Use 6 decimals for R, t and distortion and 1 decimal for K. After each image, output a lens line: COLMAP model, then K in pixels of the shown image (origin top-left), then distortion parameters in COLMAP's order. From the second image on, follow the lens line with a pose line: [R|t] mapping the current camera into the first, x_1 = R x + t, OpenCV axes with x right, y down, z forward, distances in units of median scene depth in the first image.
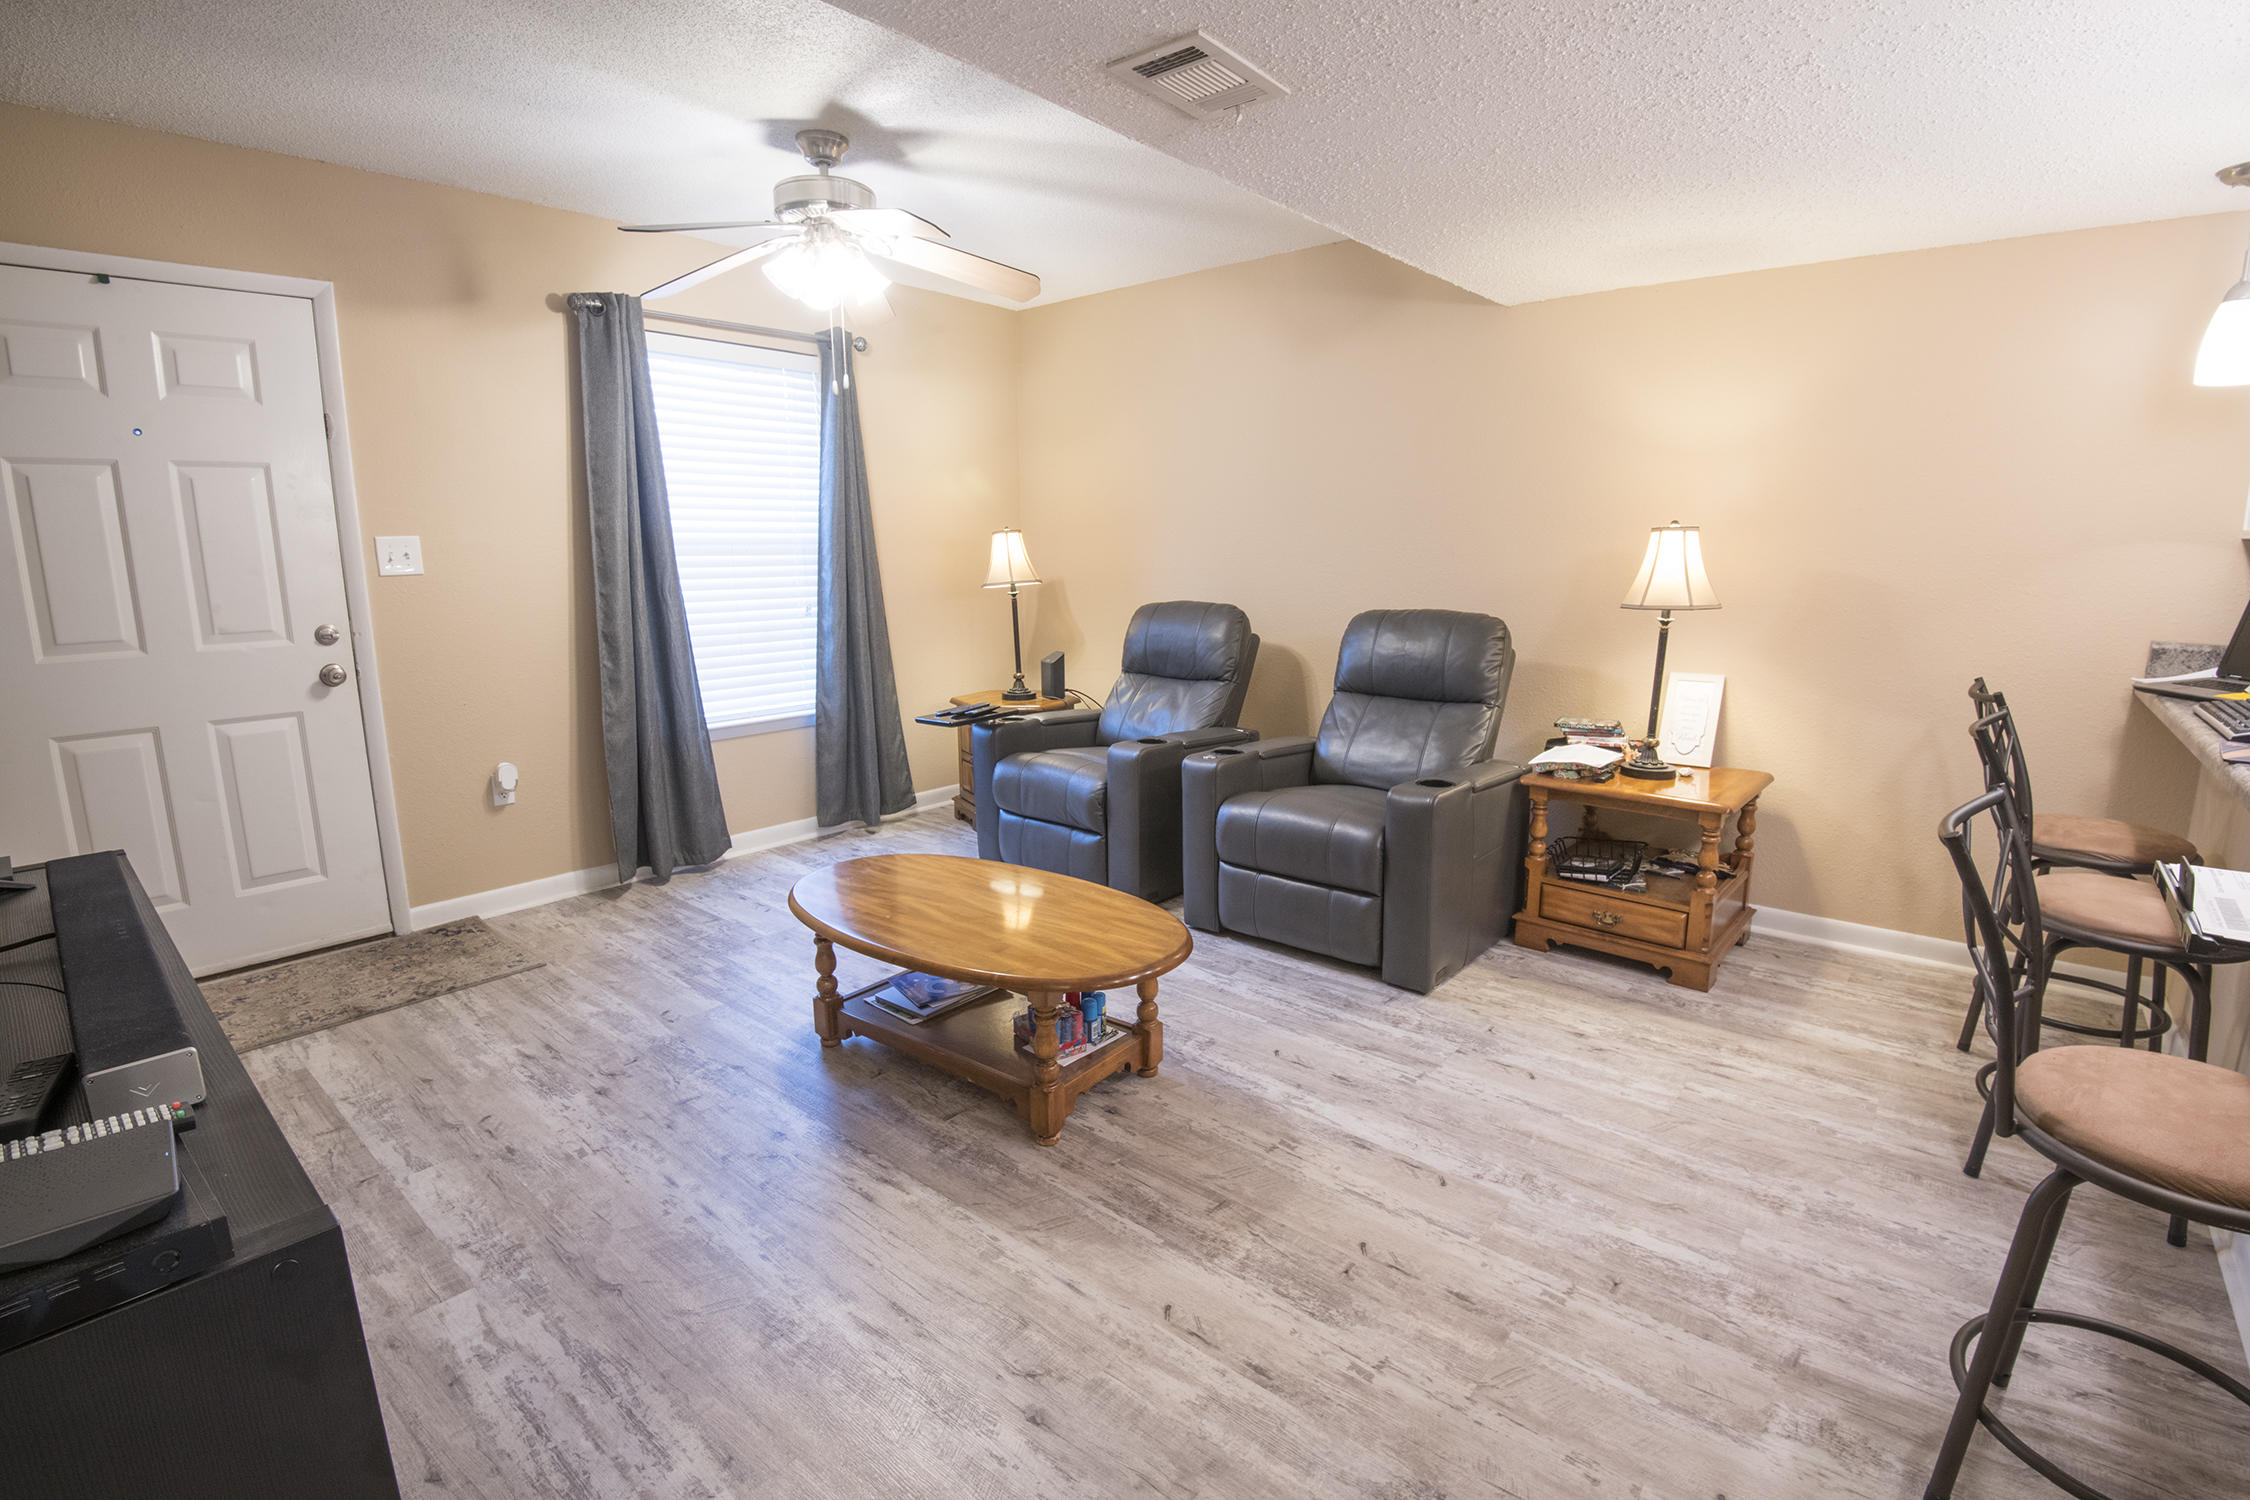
lens RADIAL K [[1037.8, 0, 1132.5], [0, 1037.8, 734.8], [0, 0, 1]] dist [-0.004271, -0.024361]
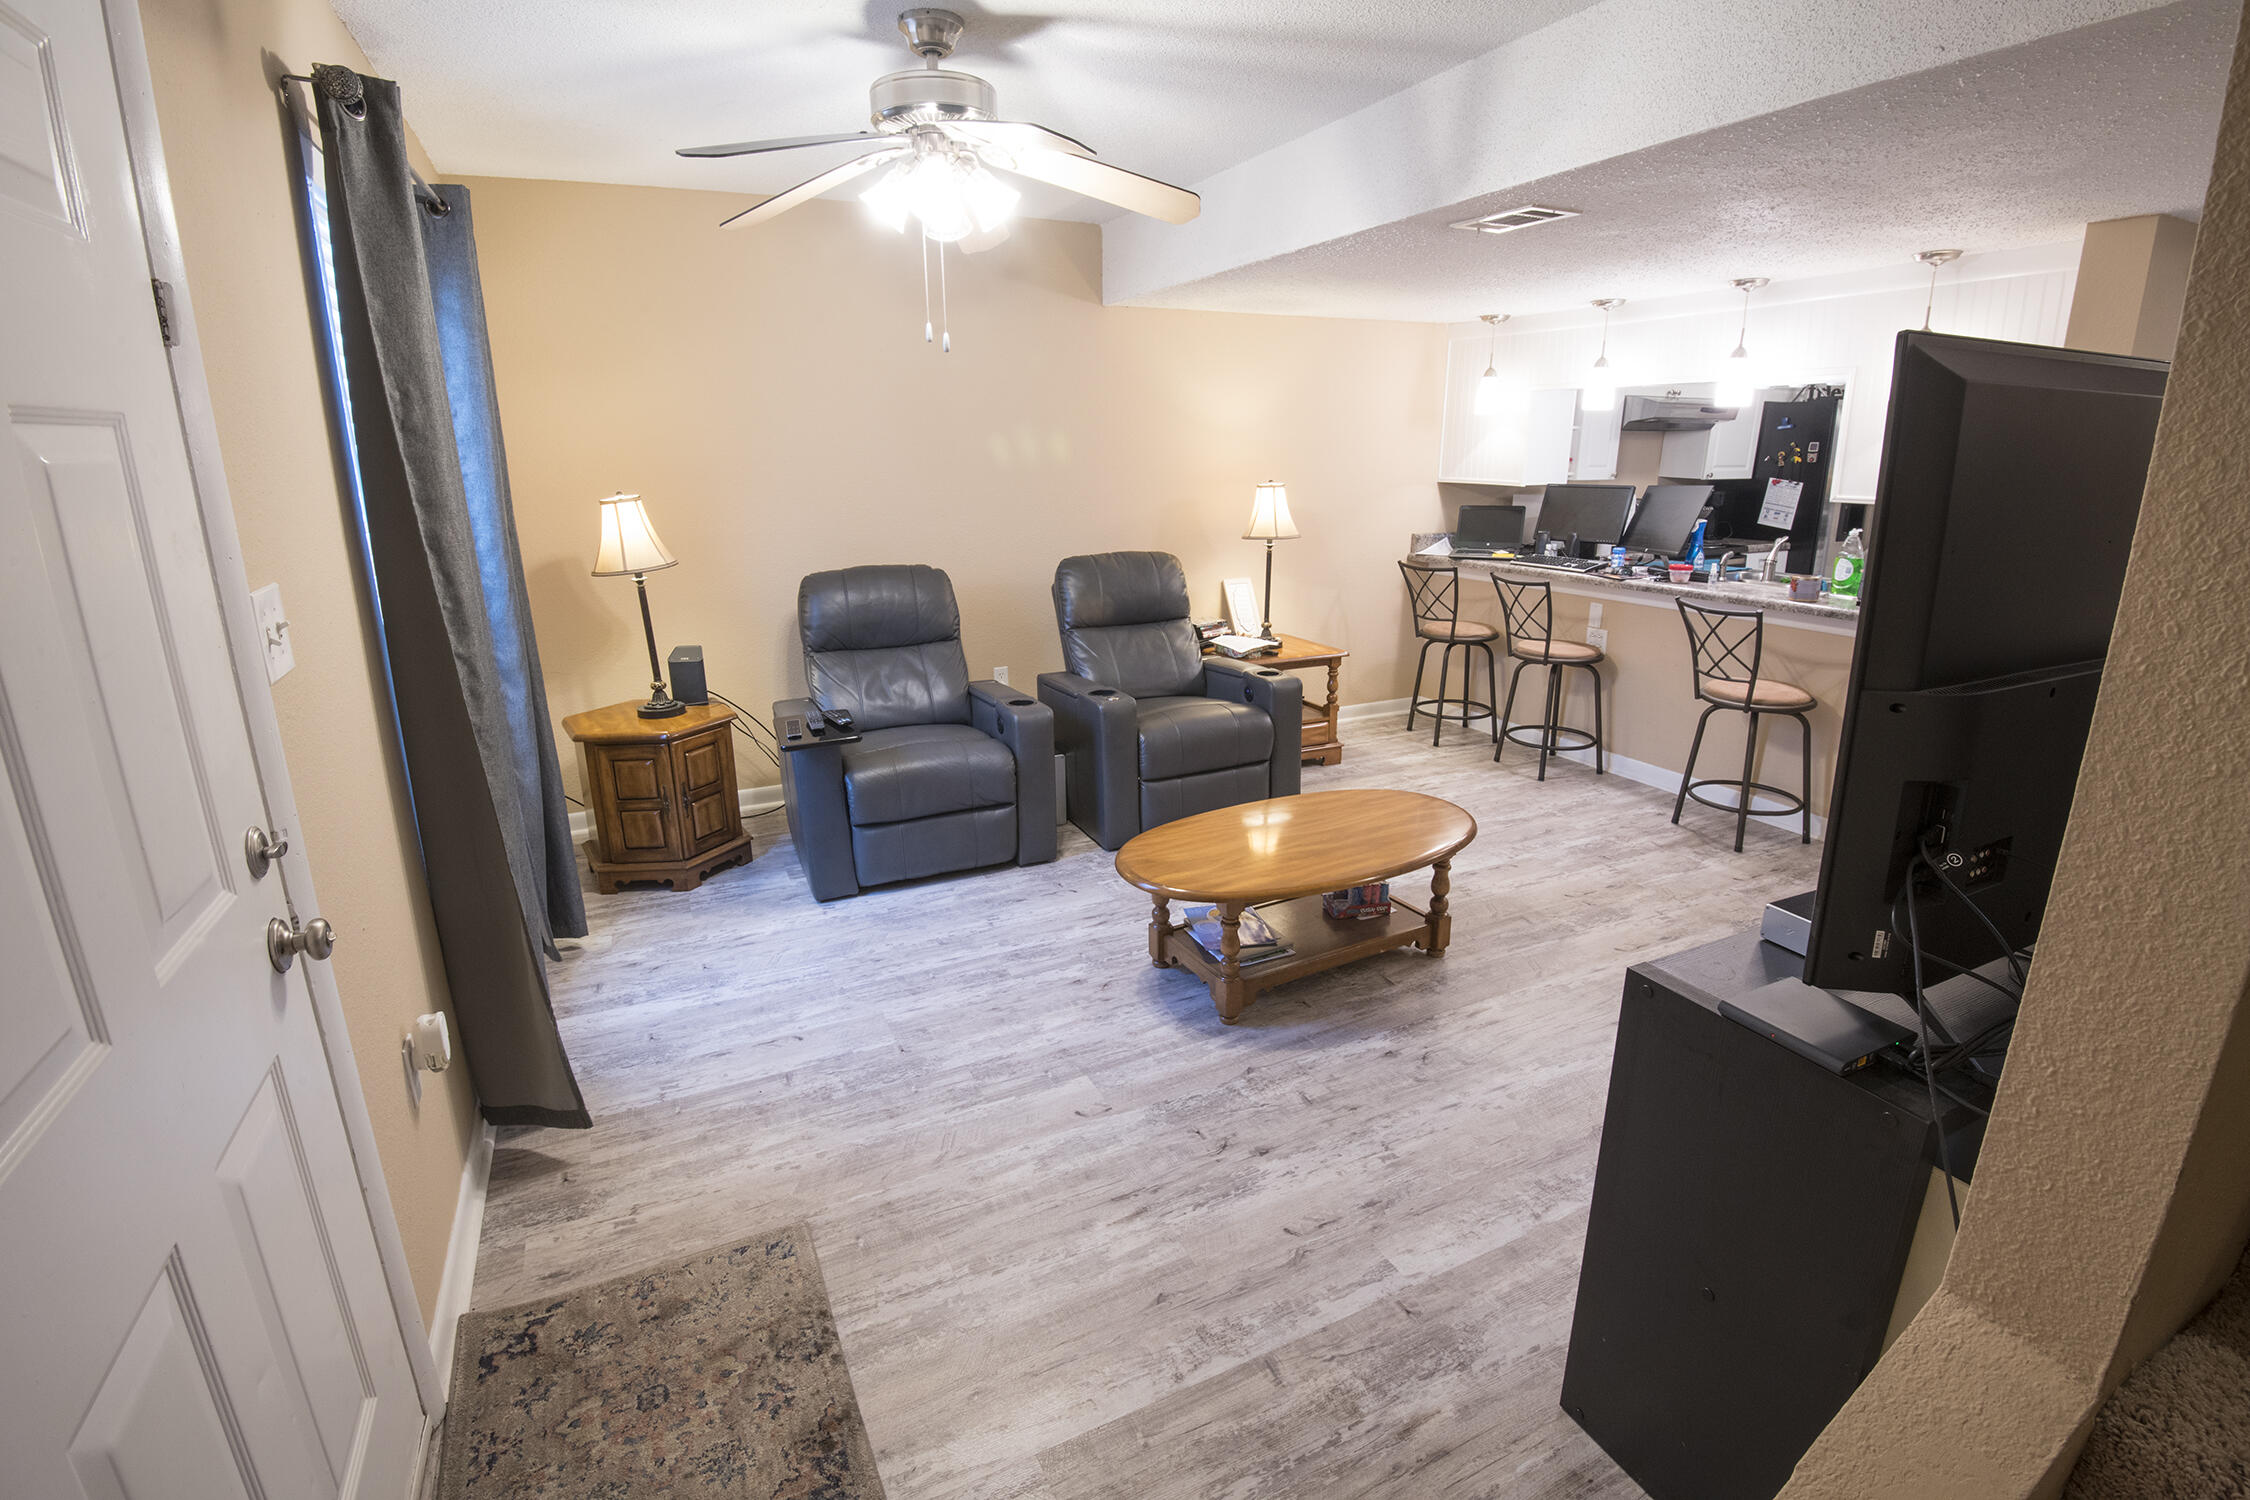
lens RADIAL K [[1037.8, 0, 1132.5], [0, 1037.8, 734.8], [0, 0, 1]] dist [-0.004271, -0.024361]
pose [[0.405985, -0.239112, 0.882044, -1.114538], [0.174425, 0.967695, 0.182048, -0.171696], [-0.897080, 0.079942, 0.434577, 0.589270]]
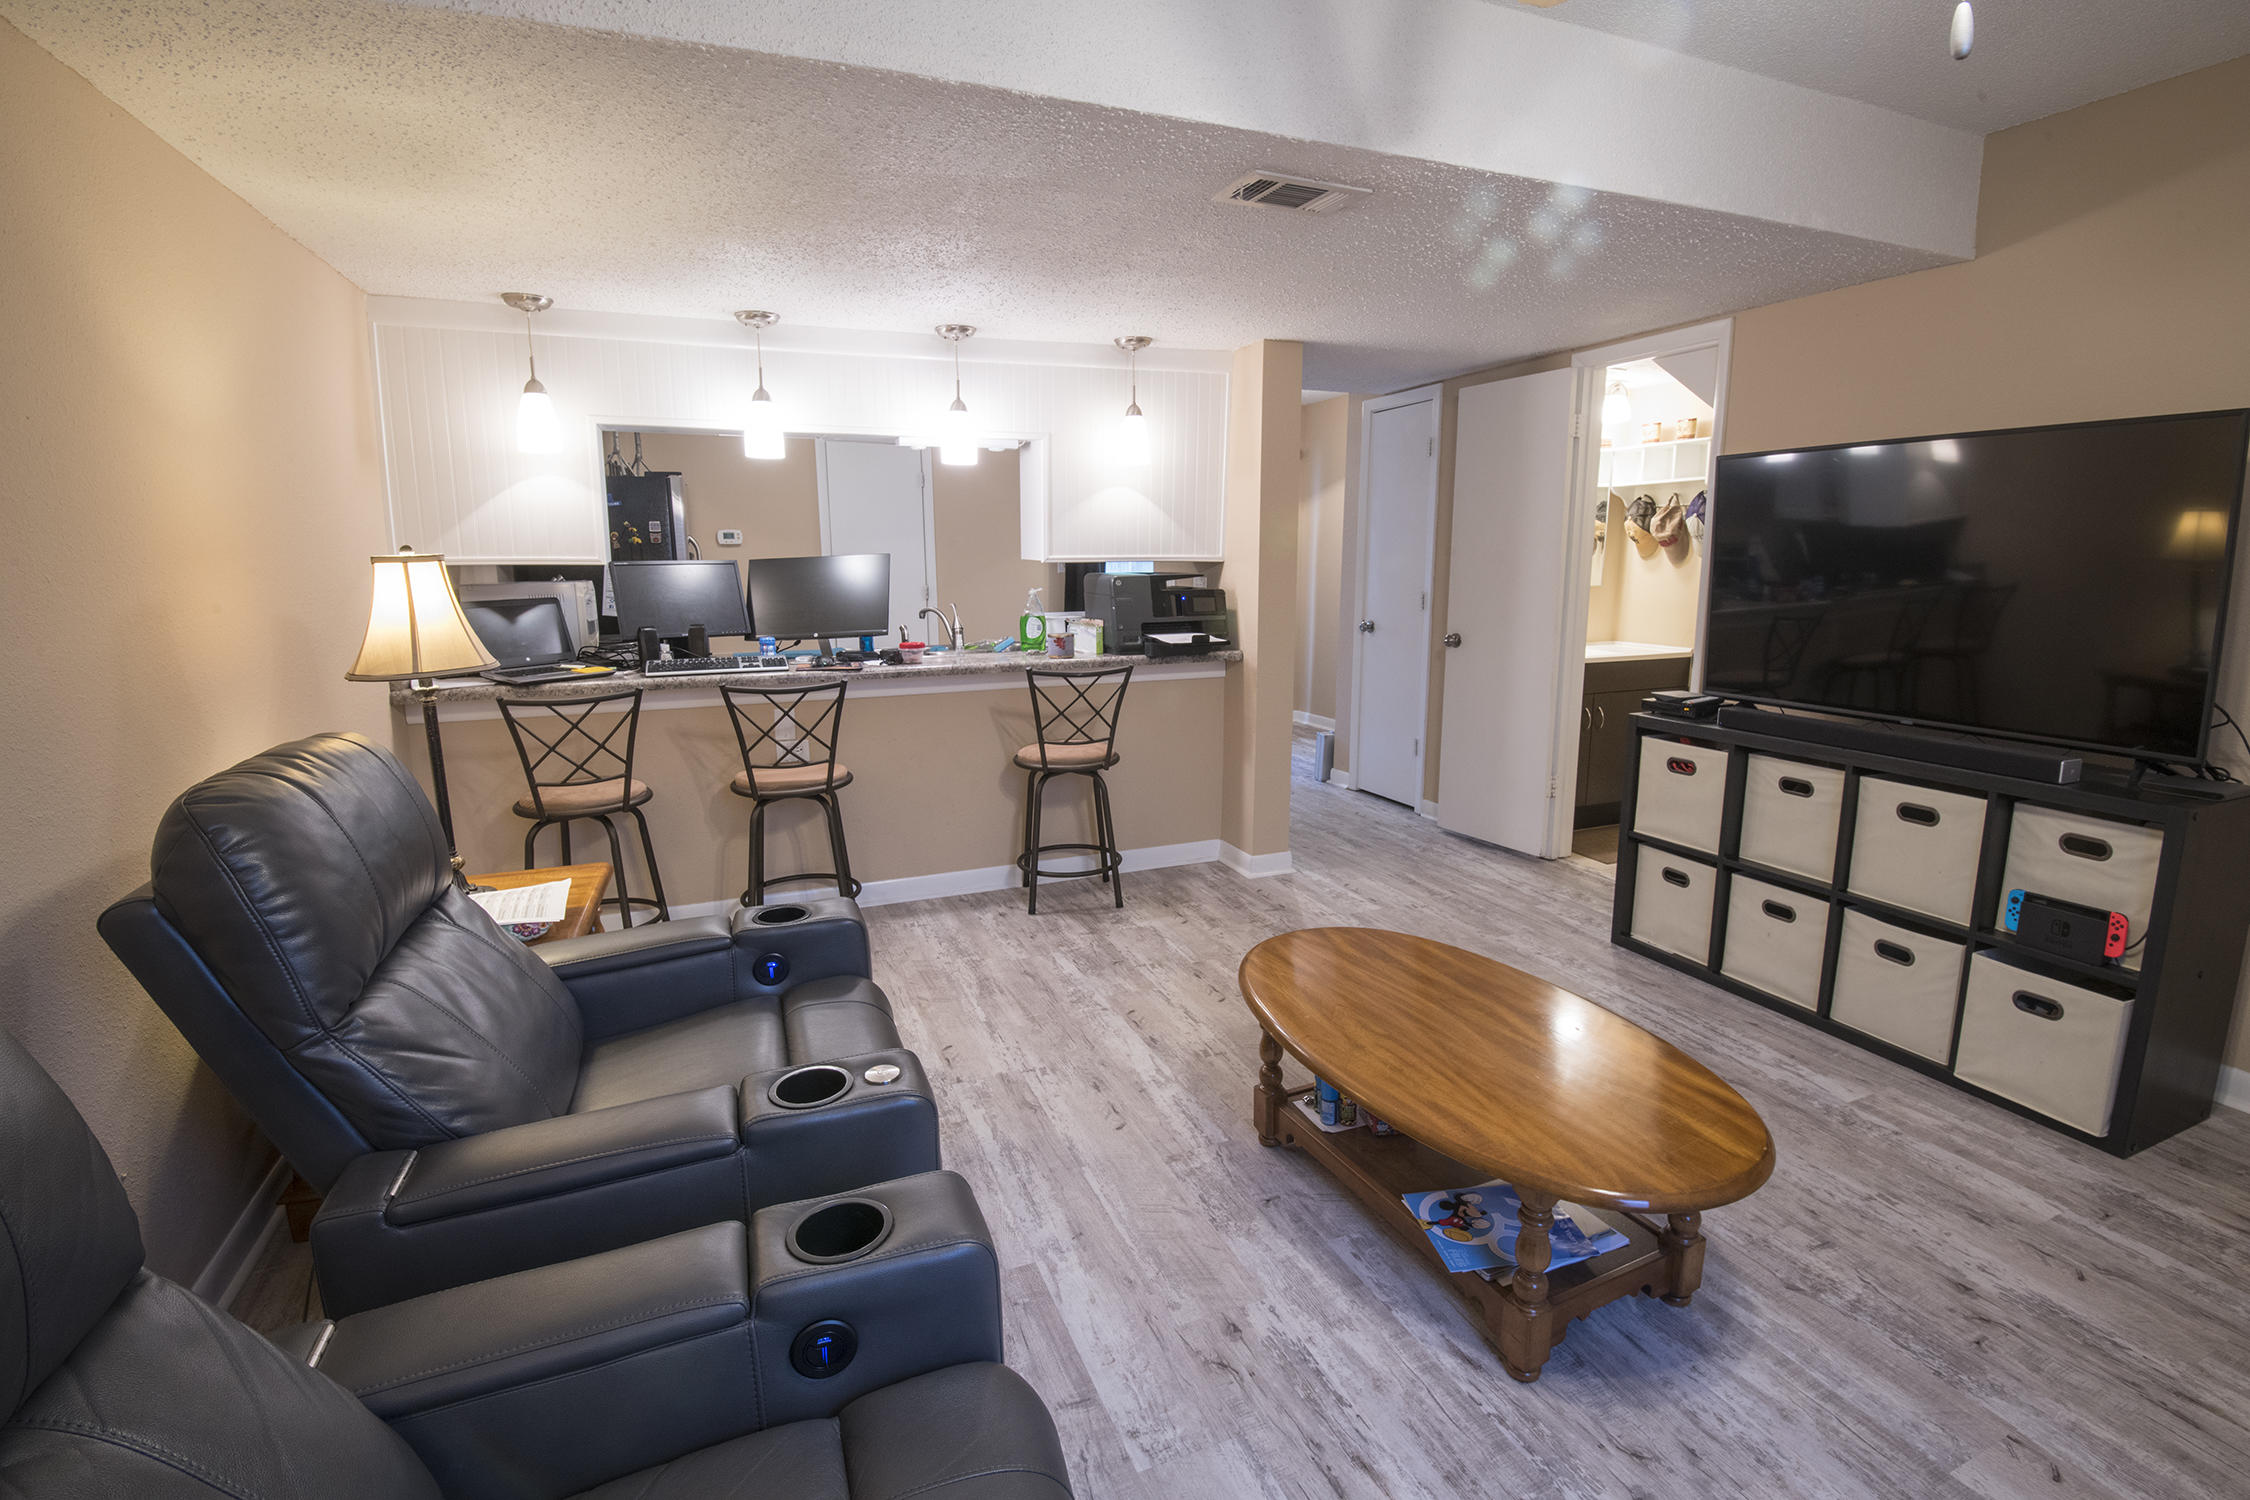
lens RADIAL K [[1021.1, 0, 1151.4], [0, 1021.1, 749.5], [0, 0, 1]] dist [-0.036484, -0.001832]
pose [[-0.891862, -0.071799, 0.446573, -0.241309], [0.096871, 0.934090, 0.343646, -0.285290], [-0.441812, 0.349745, -0.826124, 1.497864]]
